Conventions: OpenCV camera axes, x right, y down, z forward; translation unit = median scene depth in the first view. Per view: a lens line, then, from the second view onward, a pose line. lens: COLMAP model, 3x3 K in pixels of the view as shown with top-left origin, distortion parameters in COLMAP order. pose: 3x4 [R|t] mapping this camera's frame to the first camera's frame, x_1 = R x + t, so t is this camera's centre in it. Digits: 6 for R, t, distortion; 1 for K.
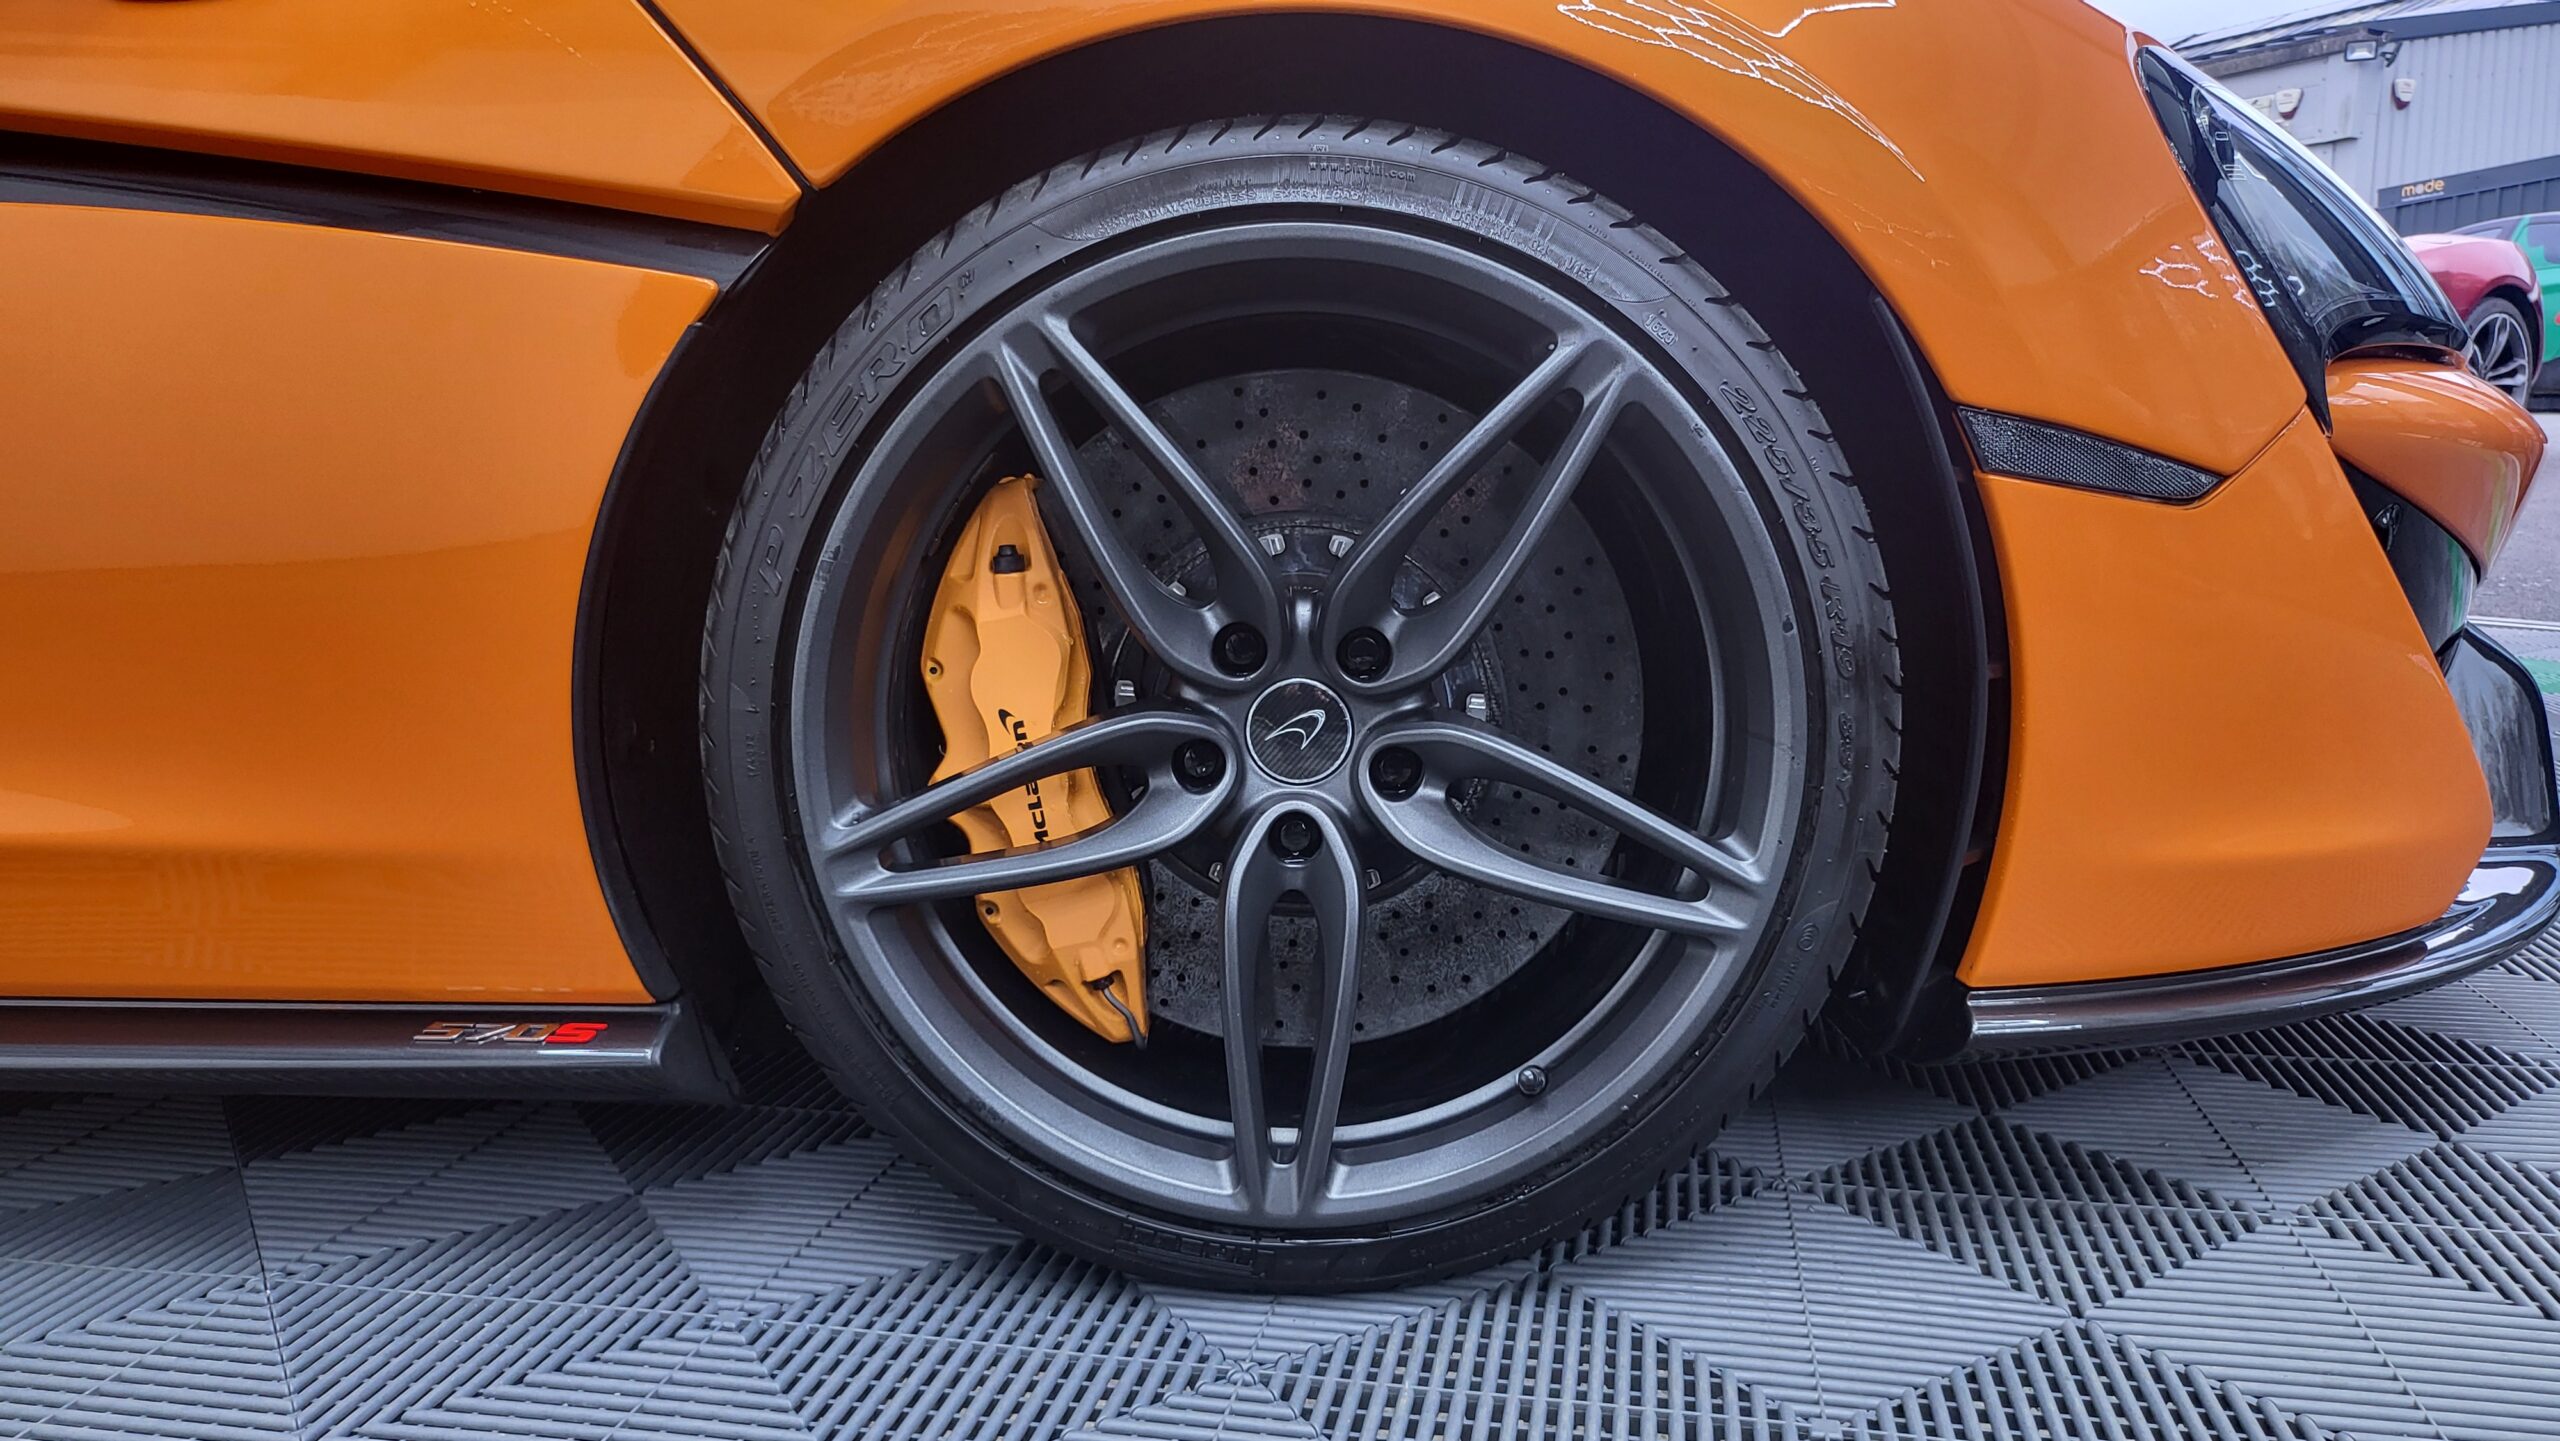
lens RADIAL K [[1794.9, 0, 1268.7], [0, 1794.9, 739.8], [0, 0, 1]] dist [0.053210, -0.052632]
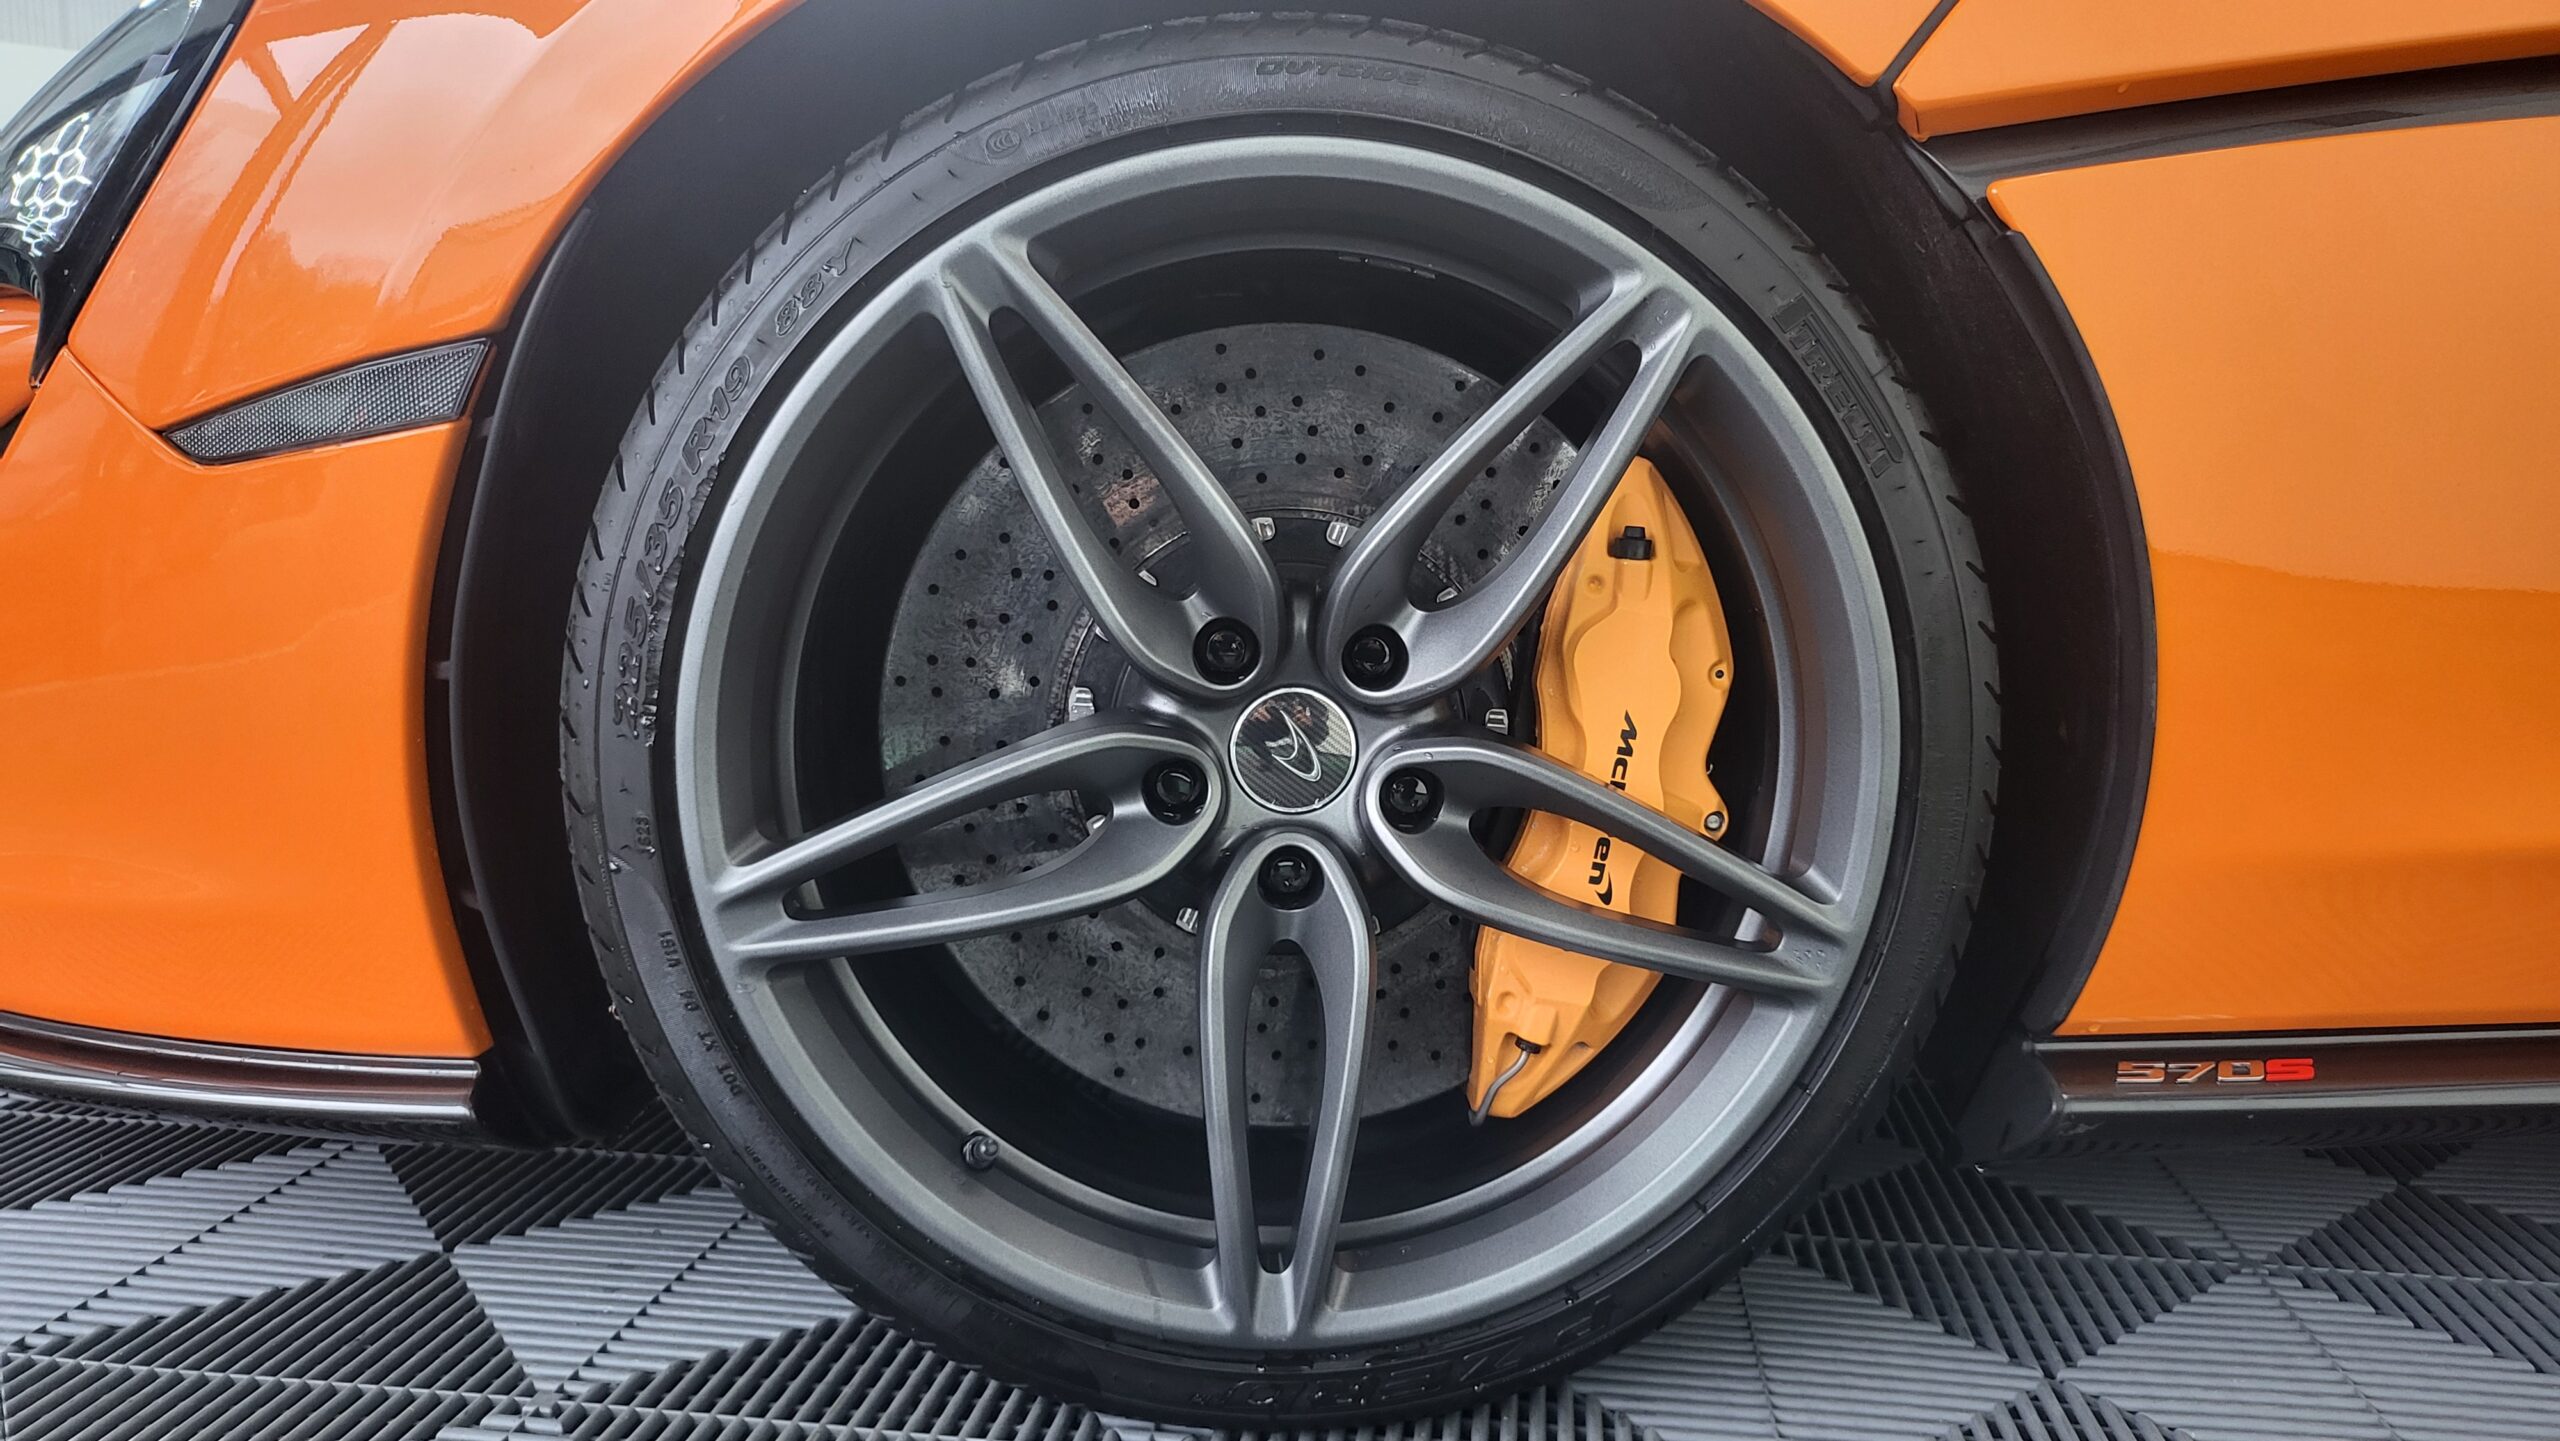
lens RADIAL K [[1794.9, 0, 1295.3], [0, 1794.9, 707.9], [0, 0, 1]] dist [0.053210, -0.052632]
pose [[0.996171, 0.007070, 0.087142, -0.056353], [-0.004407, 0.999519, -0.030706, 0.001070], [-0.087317, 0.030205, 0.995723, 0.166294]]
